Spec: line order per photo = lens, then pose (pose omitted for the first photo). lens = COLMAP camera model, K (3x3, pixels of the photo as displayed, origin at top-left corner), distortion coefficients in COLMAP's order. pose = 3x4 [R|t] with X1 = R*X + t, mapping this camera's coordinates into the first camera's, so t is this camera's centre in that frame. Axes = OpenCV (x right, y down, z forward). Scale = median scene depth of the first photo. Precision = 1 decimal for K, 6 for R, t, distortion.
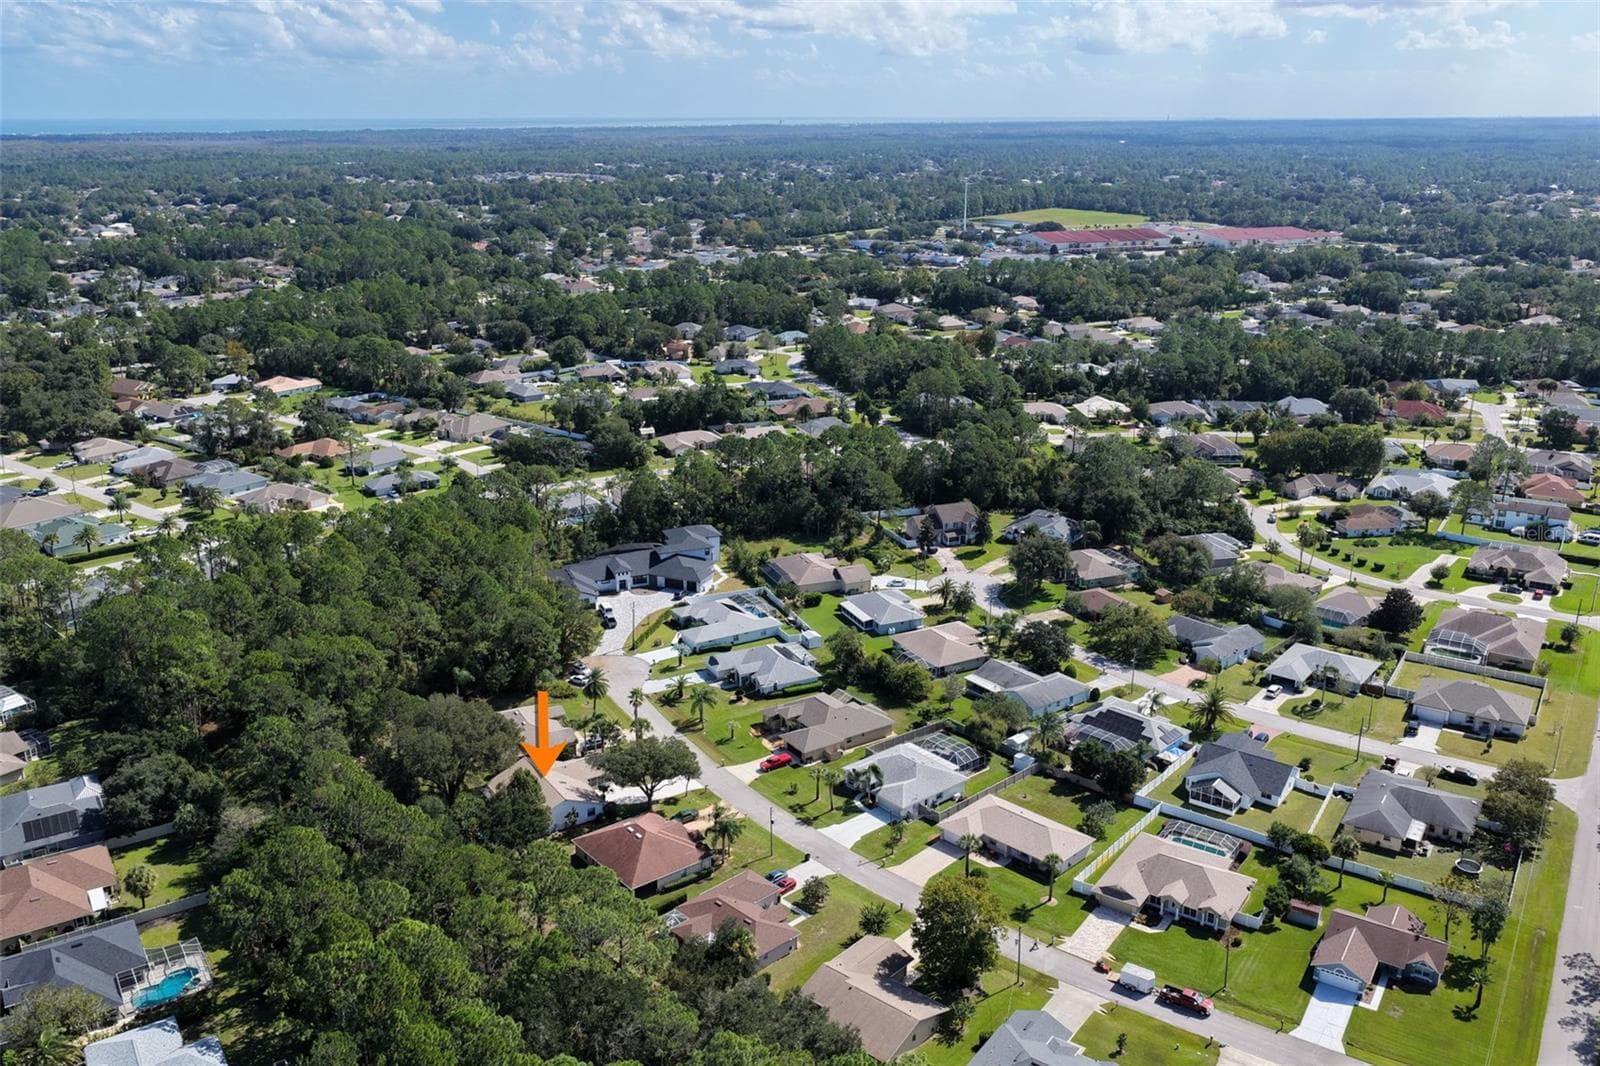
lens RADIAL K [[1334.2, 0, 800.0], [0, 1334.2, 533.0], [0, 0, 1]] dist [-0.008760, 0.026674]
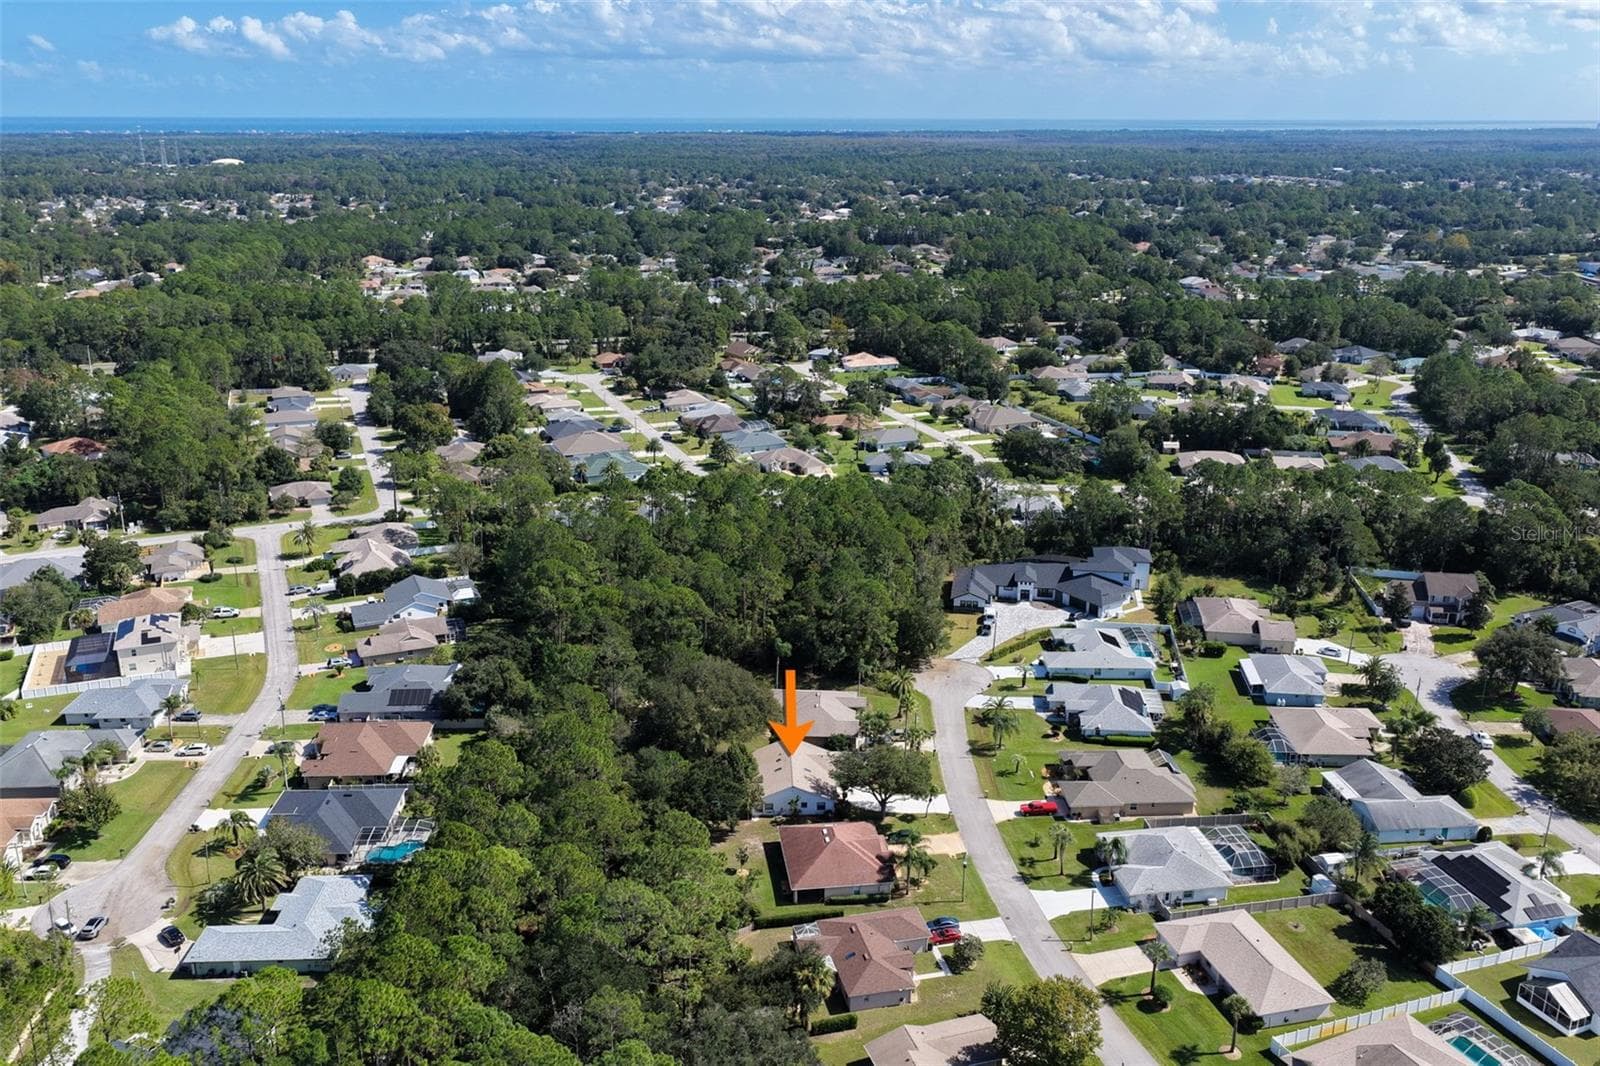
lens RADIAL K [[1334.2, 0, 800.0], [0, 1334.2, 533.0], [0, 0, 1]] dist [-0.008760, 0.026674]
pose [[0.856240, 0.159135, -0.491457, 0.188091], [-0.159956, 0.986286, 0.040679, -0.017521], [0.491190, 0.043781, 0.869951, 0.088039]]
